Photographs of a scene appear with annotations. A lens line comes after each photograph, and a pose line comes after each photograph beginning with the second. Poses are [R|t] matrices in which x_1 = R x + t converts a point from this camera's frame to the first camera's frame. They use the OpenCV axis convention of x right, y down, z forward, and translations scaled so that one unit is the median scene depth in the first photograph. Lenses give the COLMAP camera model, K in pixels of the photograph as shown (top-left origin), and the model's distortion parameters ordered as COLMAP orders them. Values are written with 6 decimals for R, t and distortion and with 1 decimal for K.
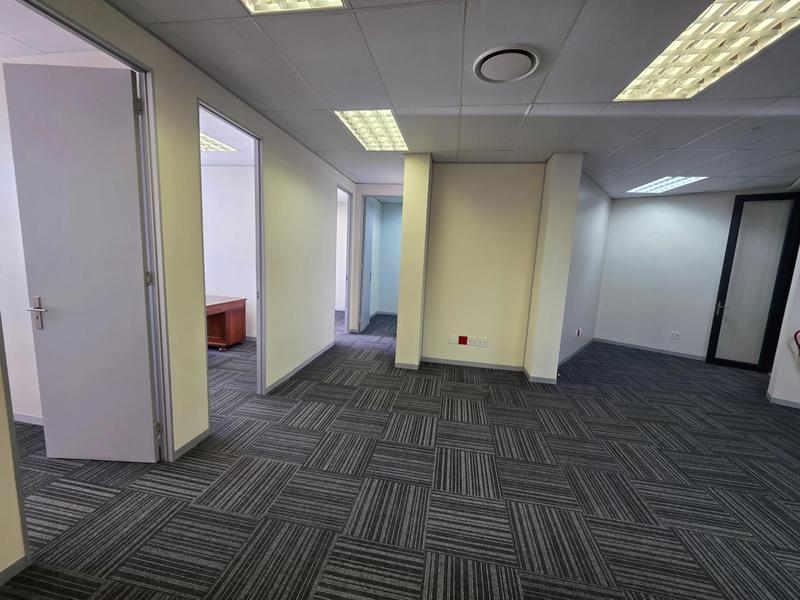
lens RADIAL K [[323.0, 0, 398.2], [0, 323.0, 295.2], [0, 0, 1]] dist [0.000099, -0.000038]
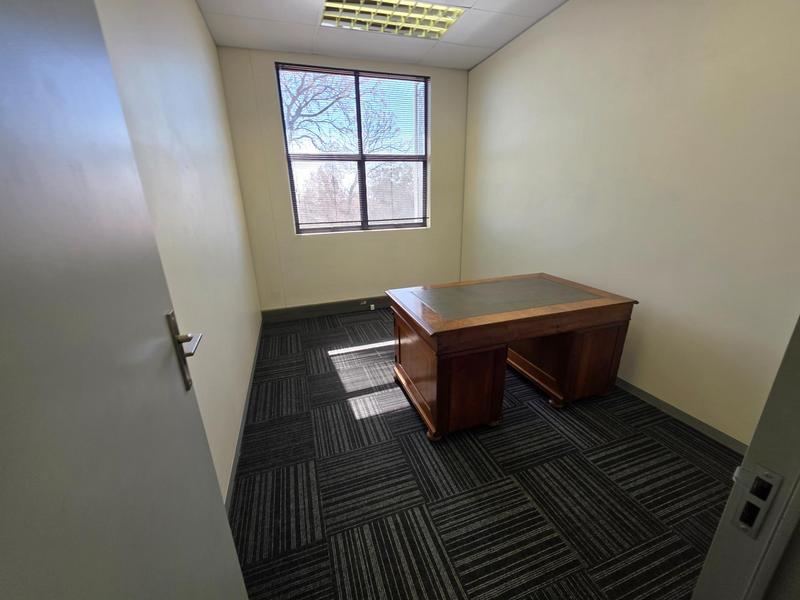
lens RADIAL K [[319.0, 0, 399.9], [0, 319.0, 300.4], [0, 0, 1]] dist [0.001535, 0.000489]
pose [[0.476617, 0.210284, -0.853590, -0.342610], [-0.060739, 0.976527, 0.206656, -0.071042], [0.877010, -0.046649, 0.478202, 0.699892]]
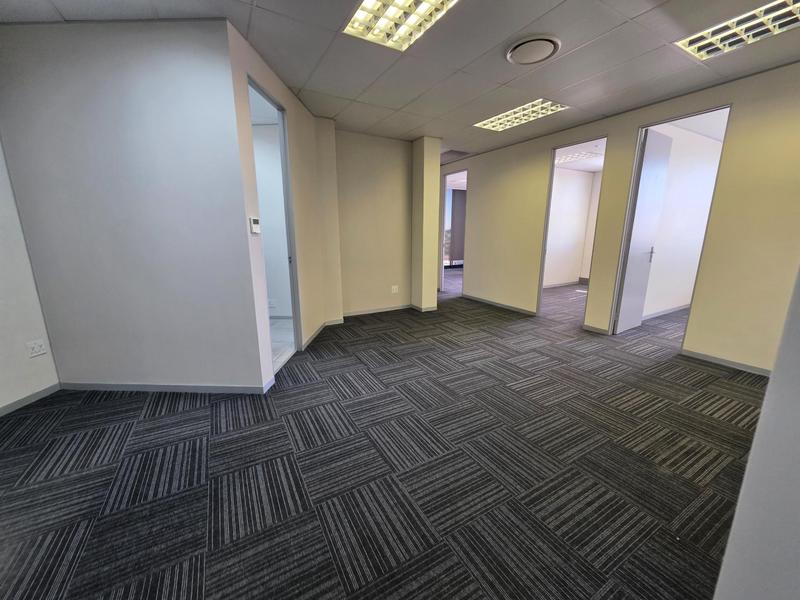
lens RADIAL K [[319.0, 0, 399.9], [0, 319.0, 300.4], [0, 0, 1]] dist [0.001535, 0.000489]
pose [[-0.771946, 0.089248, -0.629391, 0.837537], [-0.112236, 0.955406, 0.273135, -0.043091], [0.625701, 0.281486, -0.727505, 0.984876]]
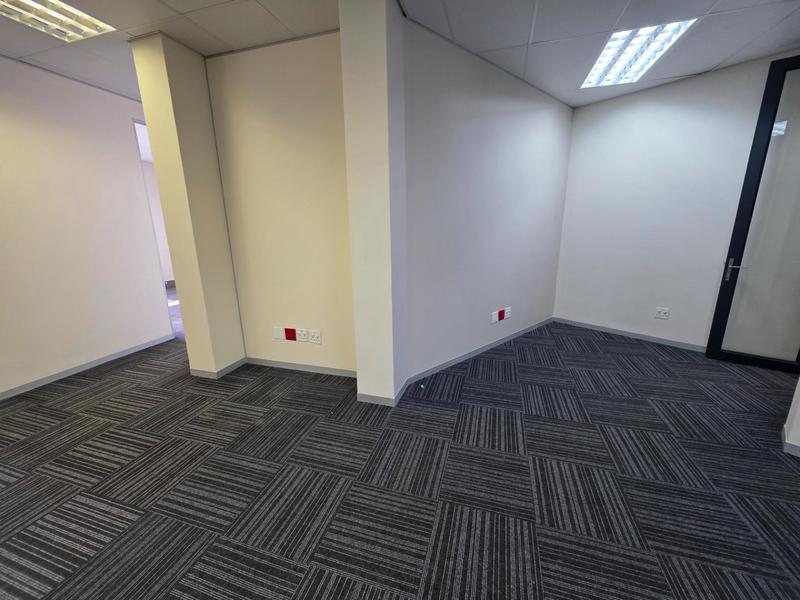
lens RADIAL K [[319.2, 0, 400.9], [0, 319.2, 299.1], [0, 0, 1]] dist [0.000689, -0.000285]
pose [[0.990638, -0.032021, -0.132710, 0.604856], [0.045742, 0.993766, 0.101669, 0.008601], [0.128627, -0.106788, 0.985927, 0.429905]]
